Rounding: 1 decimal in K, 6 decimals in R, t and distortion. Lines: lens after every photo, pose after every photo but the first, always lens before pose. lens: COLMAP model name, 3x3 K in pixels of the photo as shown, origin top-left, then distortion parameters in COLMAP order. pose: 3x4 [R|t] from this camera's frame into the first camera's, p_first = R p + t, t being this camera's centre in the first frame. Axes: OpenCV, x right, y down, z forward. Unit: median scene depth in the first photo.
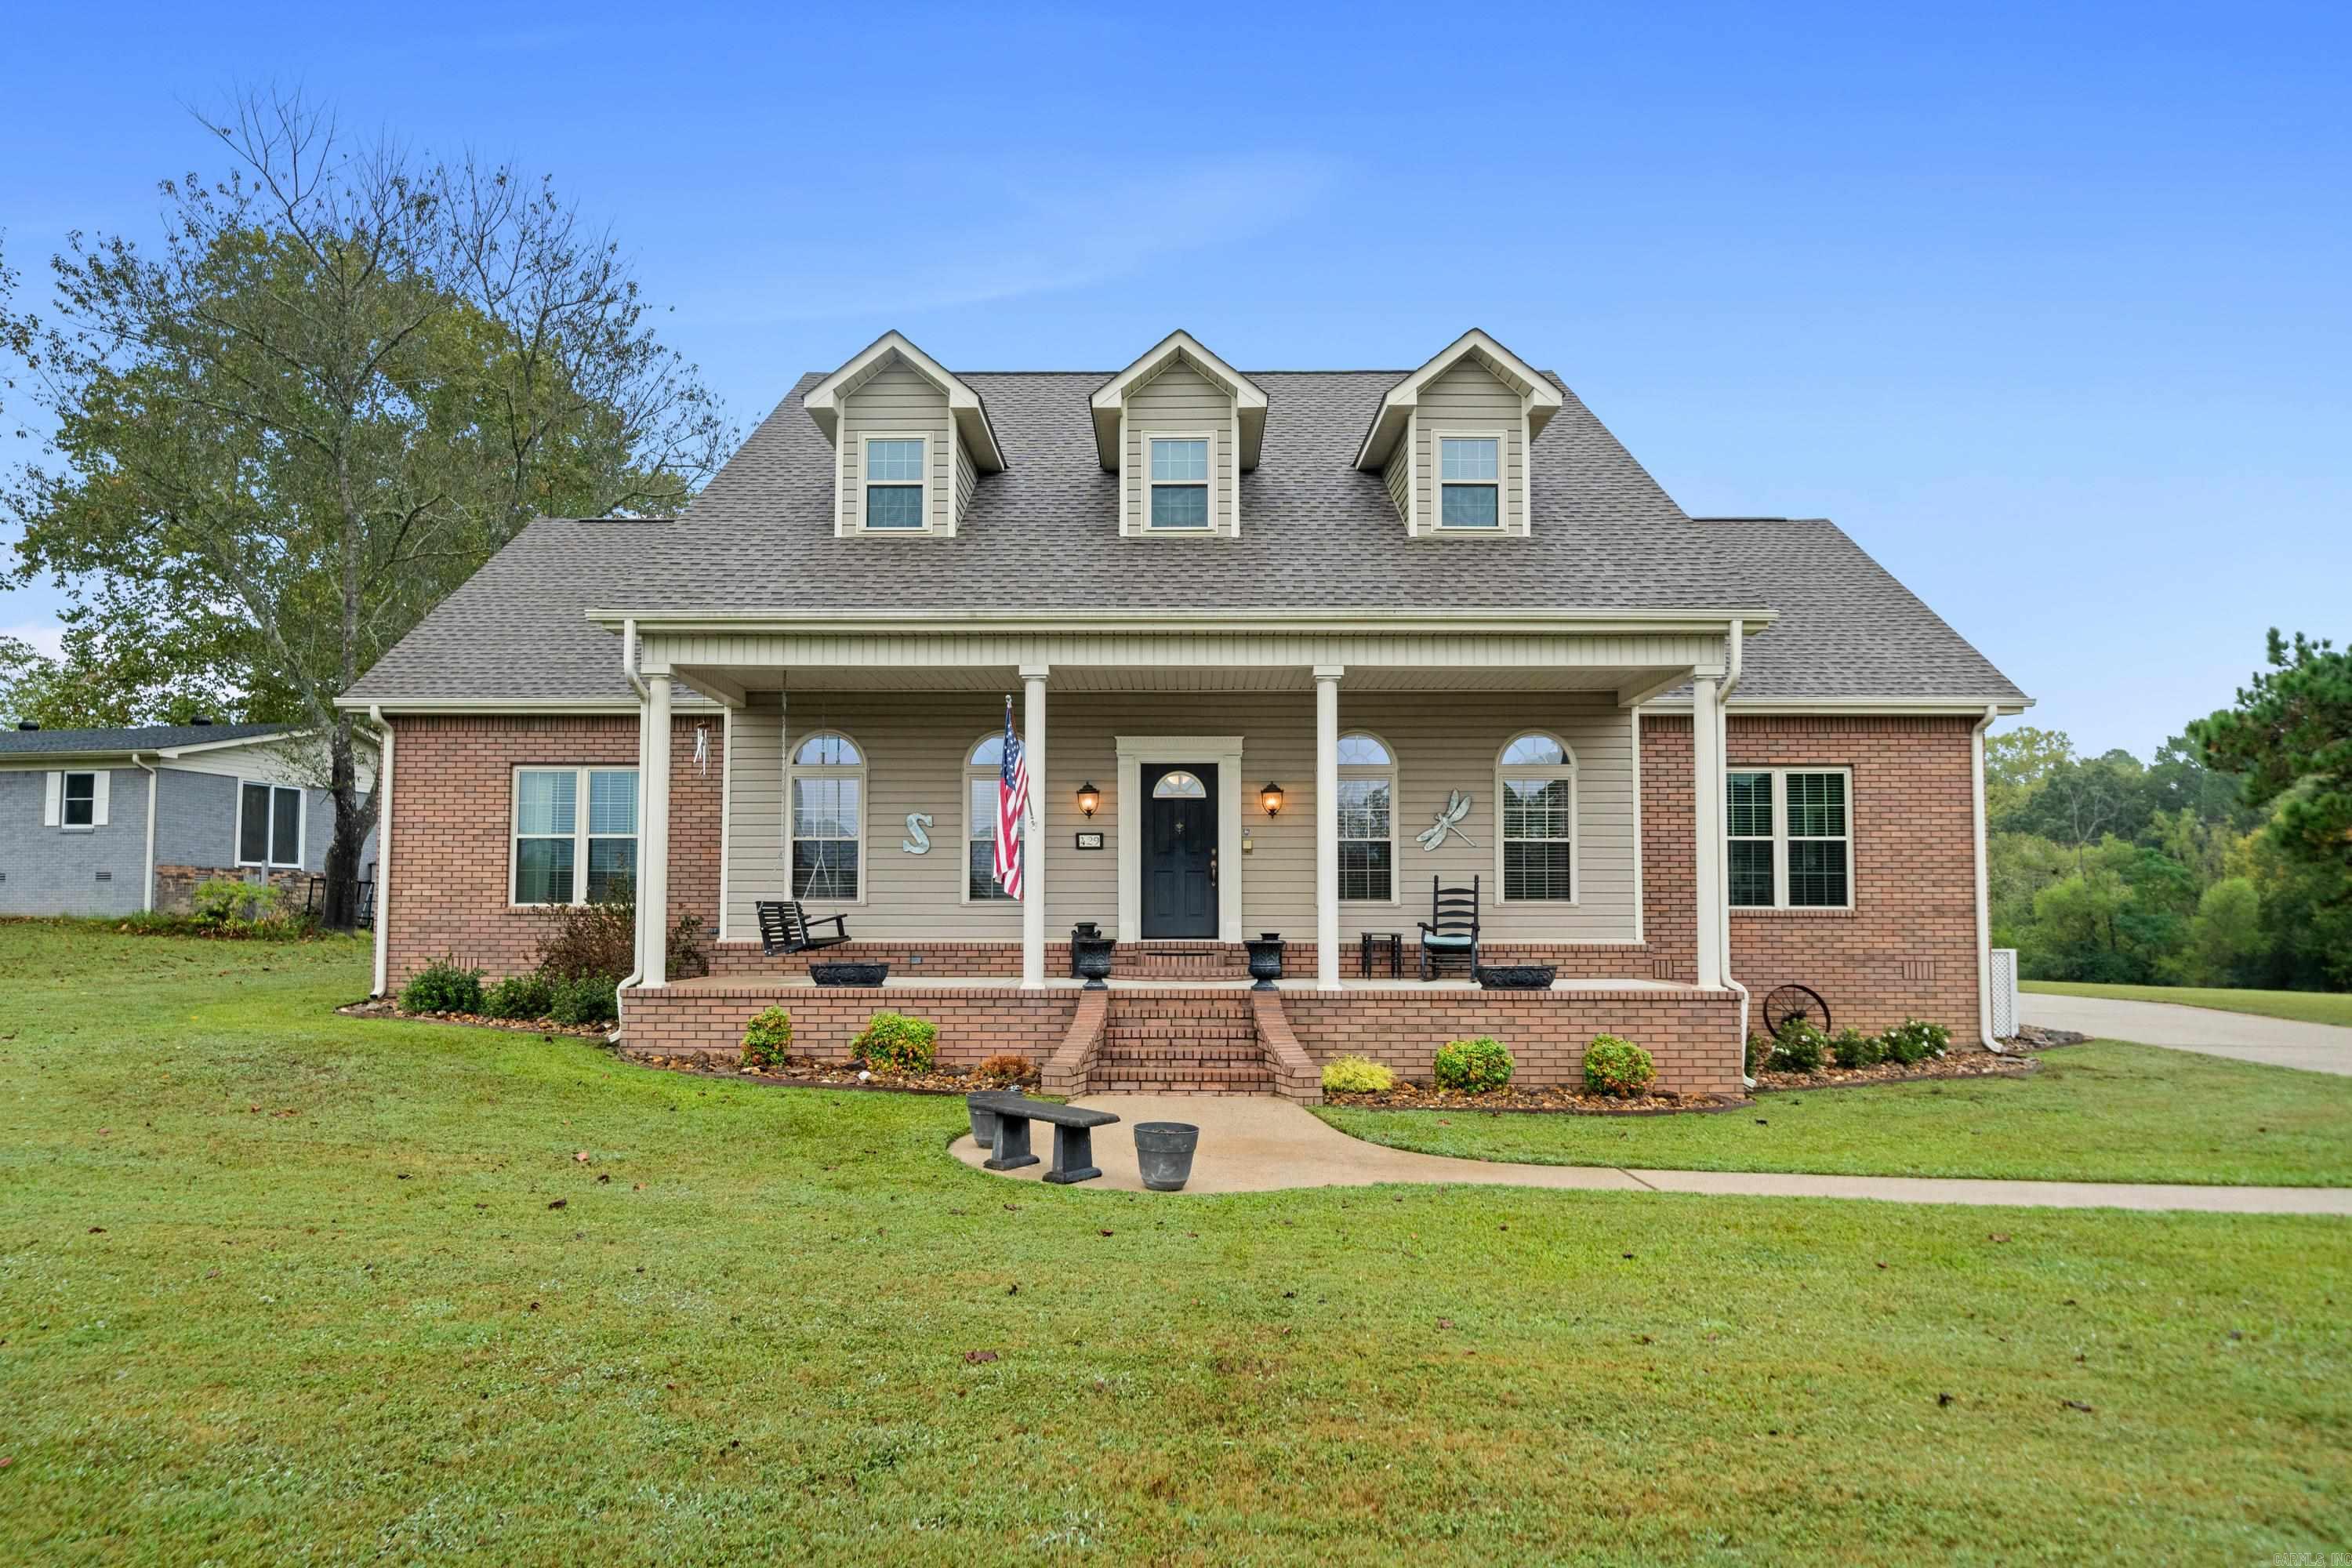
lens RADIAL K [[1363.3, 0, 1175.9], [0, 1363.3, 798.7], [0, 0, 1]] dist [0.001205, 0.000658]
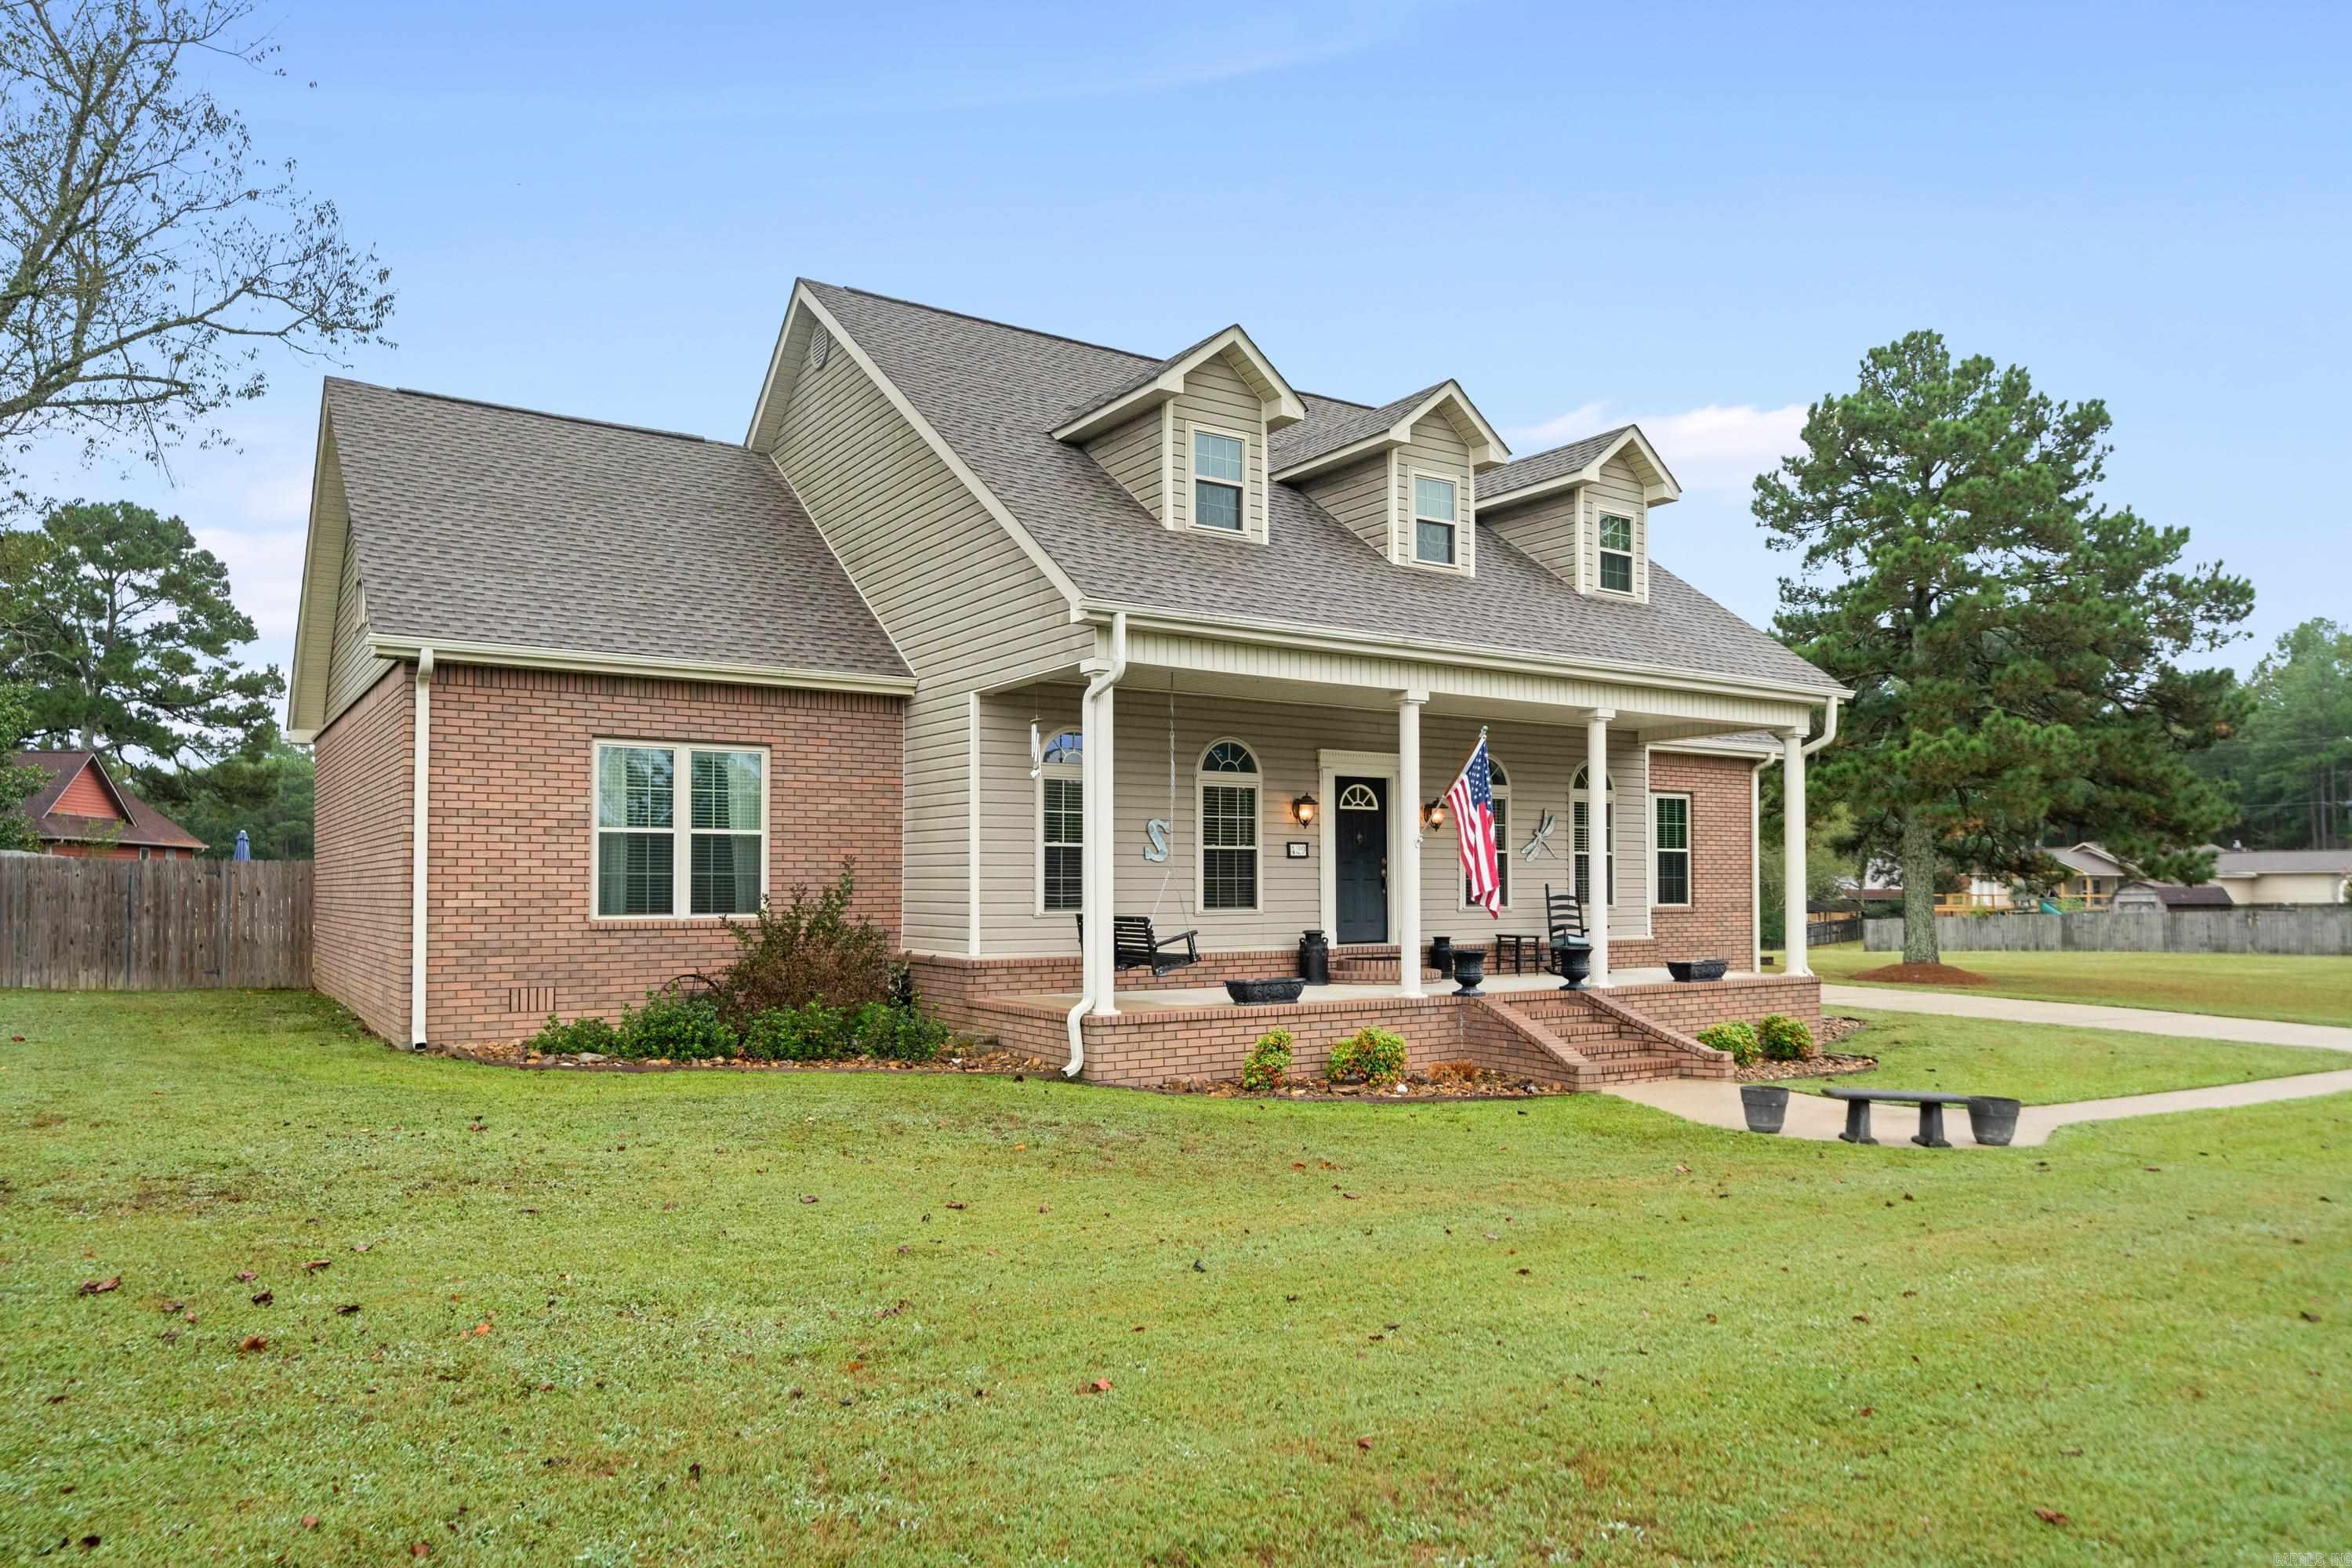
lens RADIAL K [[1599.6, 0, 1179.8], [0, 1599.6, 784.2], [0, 0, 1]] dist [-0.012865, -0.000790]
pose [[0.812098, 0.033752, 0.582545, -0.838242], [-0.046296, 0.998906, 0.006663, -0.022407], [-0.581682, -0.032380, 0.812771, 0.085837]]
